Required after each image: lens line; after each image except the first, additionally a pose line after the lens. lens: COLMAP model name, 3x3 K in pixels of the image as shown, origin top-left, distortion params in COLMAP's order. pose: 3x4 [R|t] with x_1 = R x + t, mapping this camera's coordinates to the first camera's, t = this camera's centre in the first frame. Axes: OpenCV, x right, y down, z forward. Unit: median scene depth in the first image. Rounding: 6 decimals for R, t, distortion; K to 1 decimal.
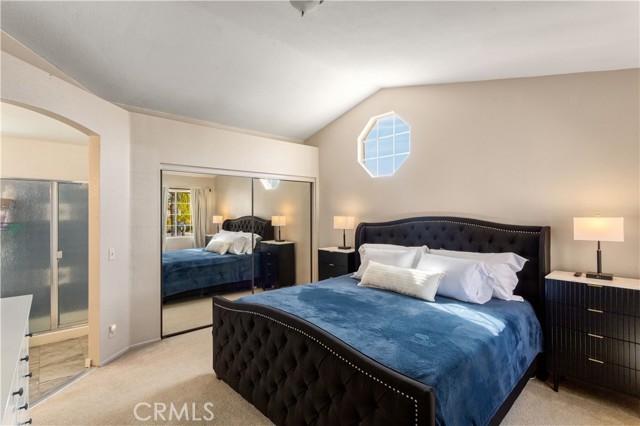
lens RADIAL K [[307.1, 0, 320.0], [0, 307.1, 215.3], [0, 0, 1]] dist [-0.001022, 0.000261]
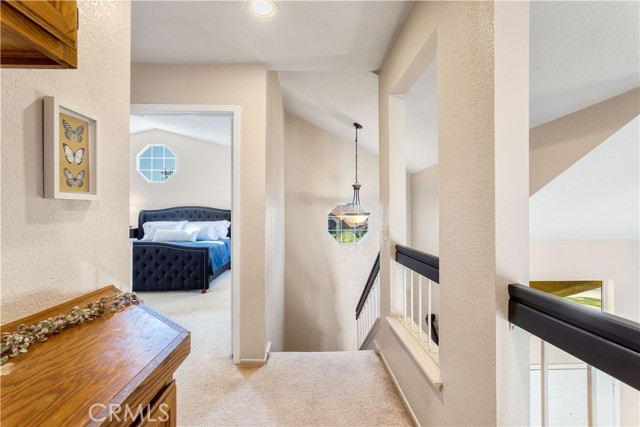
lens RADIAL K [[307.1, 0, 320.0], [0, 307.1, 215.8], [0, 0, 1]] dist [-0.001022, 0.000261]
pose [[0.644323, 0.003109, 0.764747, -0.612816], [-0.001757, 0.999995, -0.002586, 0.071801], [-0.764751, 0.000323, 0.644325, -0.925890]]
